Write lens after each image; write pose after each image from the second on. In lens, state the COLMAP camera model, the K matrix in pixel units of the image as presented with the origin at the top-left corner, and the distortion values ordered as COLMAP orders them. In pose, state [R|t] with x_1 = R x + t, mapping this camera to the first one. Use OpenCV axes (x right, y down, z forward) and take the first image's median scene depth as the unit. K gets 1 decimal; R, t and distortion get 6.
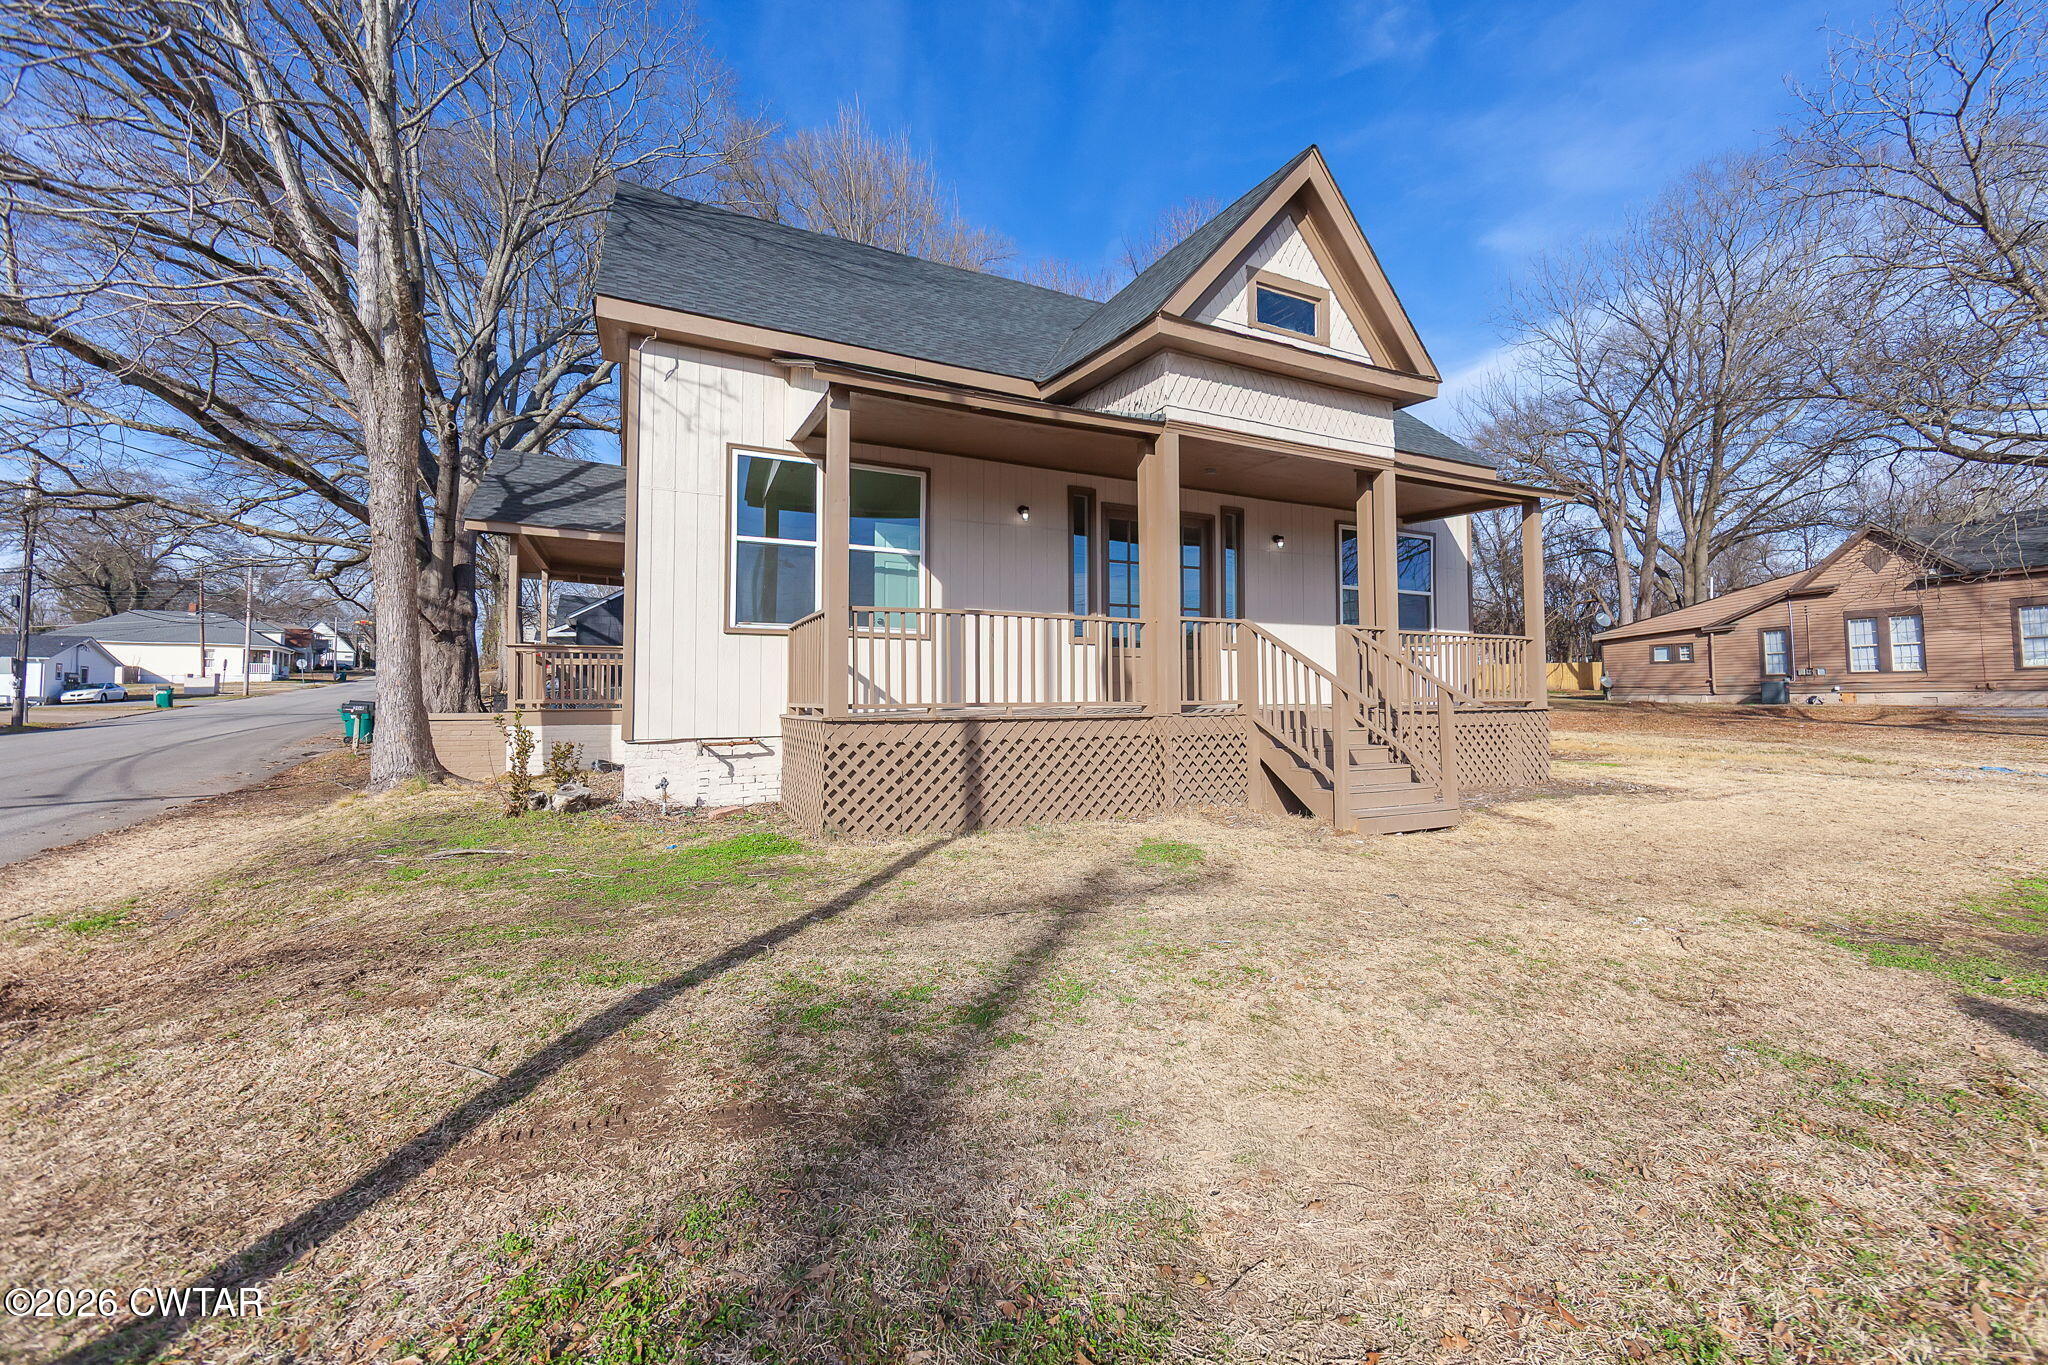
lens RADIAL K [[820.2, 0, 1032.8], [0, 820.2, 664.1], [0, 0, 1]] dist [-0.000537, -0.000077]
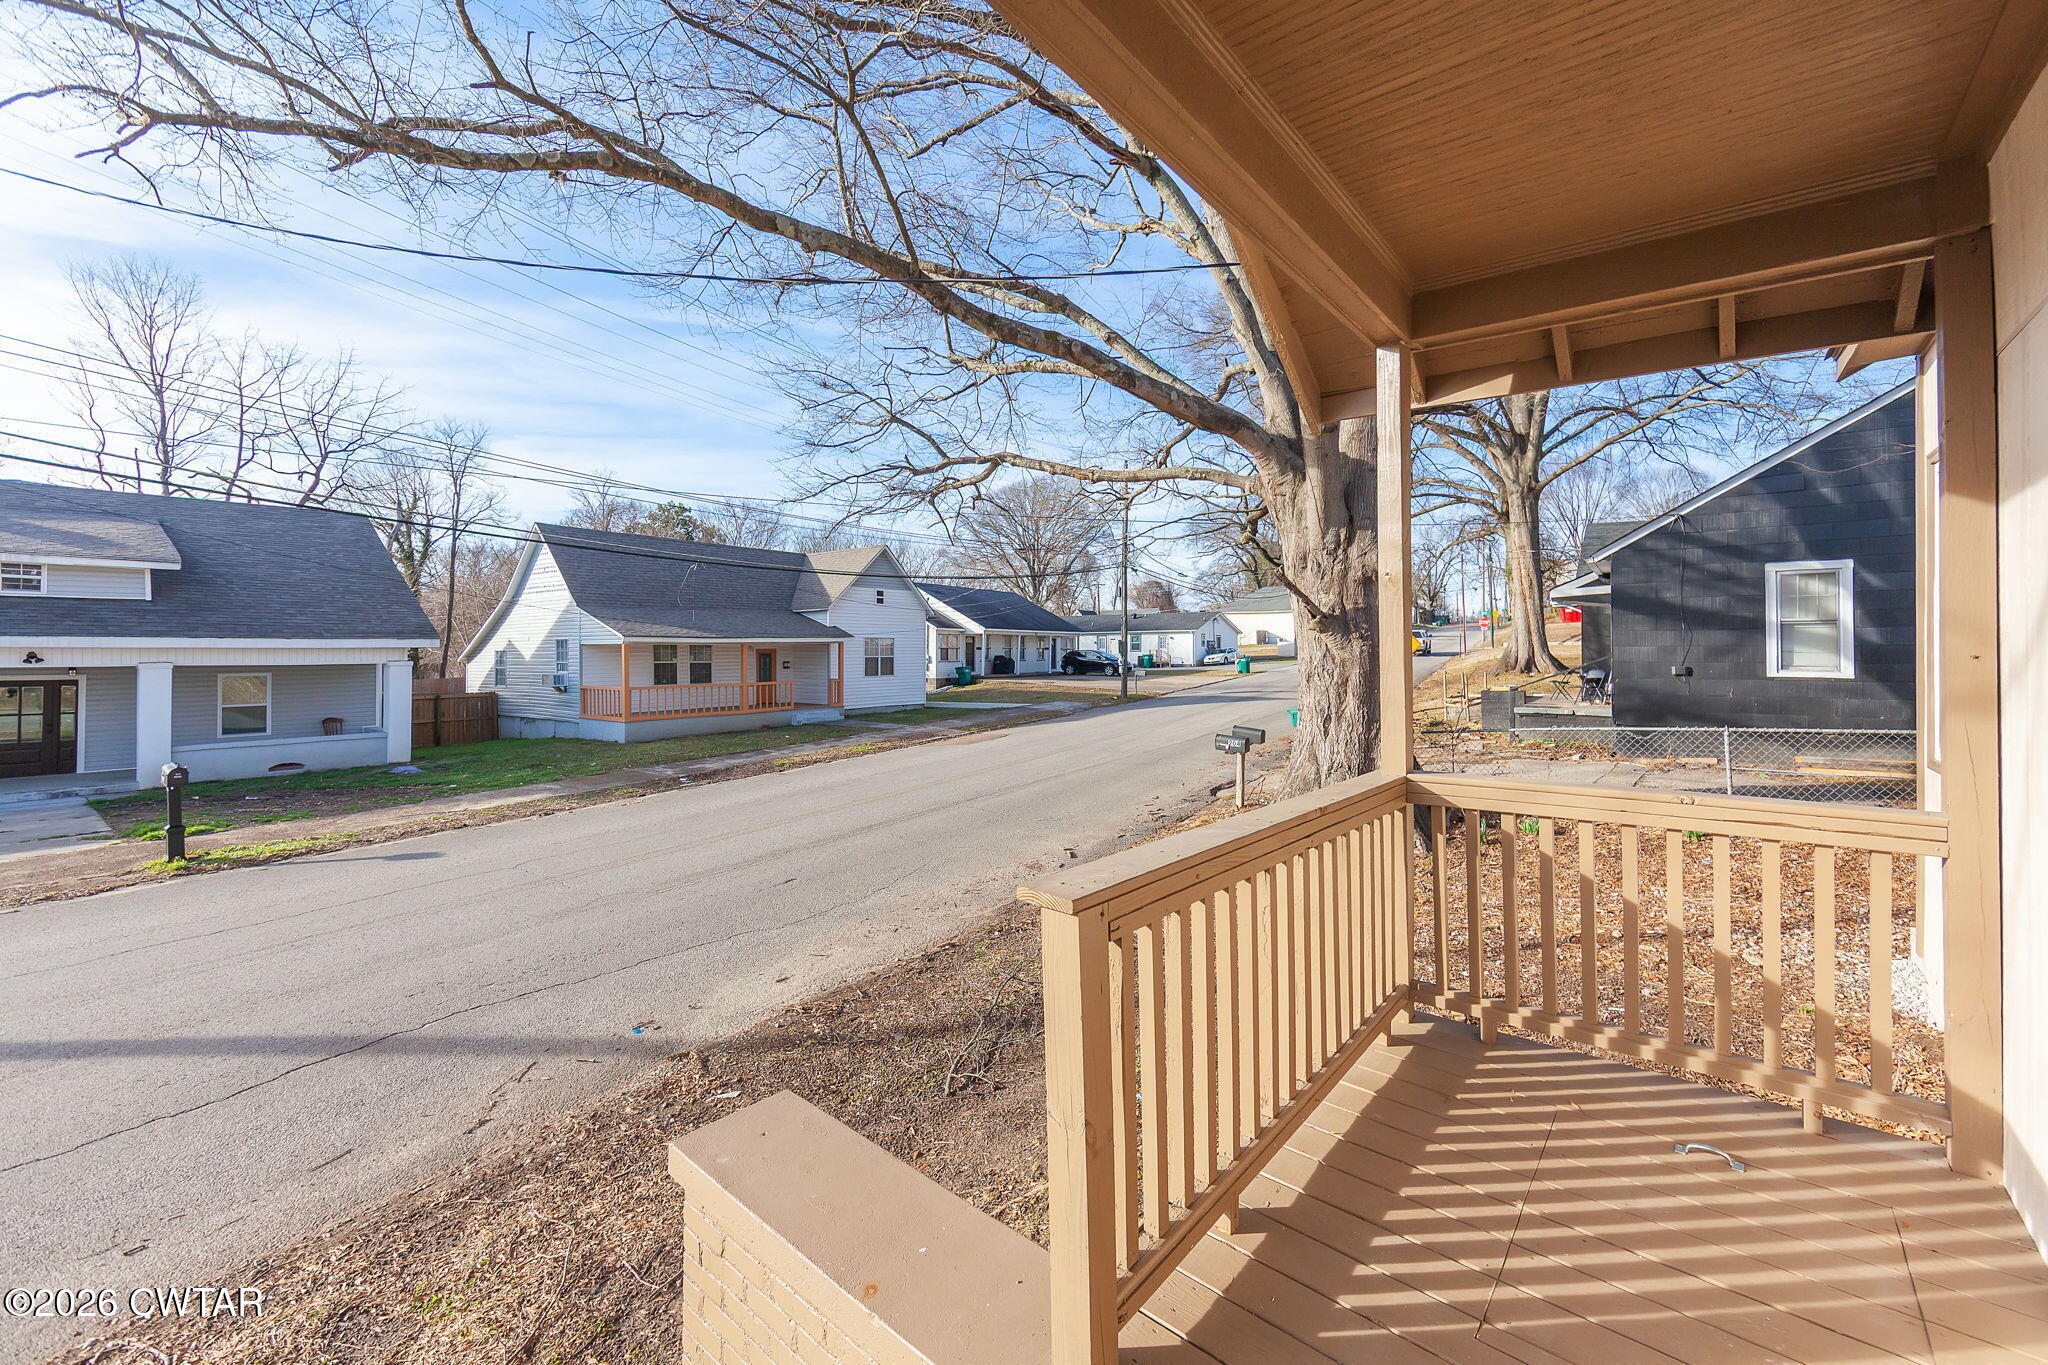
lens RADIAL K [[833.1, 0, 1052.8], [0, 833.1, 650.2], [0, 0, 1]] dist [-0.000456, -0.000282]
pose [[0.444133, -0.003792, -0.895953, -0.326699], [0.046008, 0.998768, 0.018580, -0.032759], [0.894779, -0.049473, 0.443761, 0.606335]]
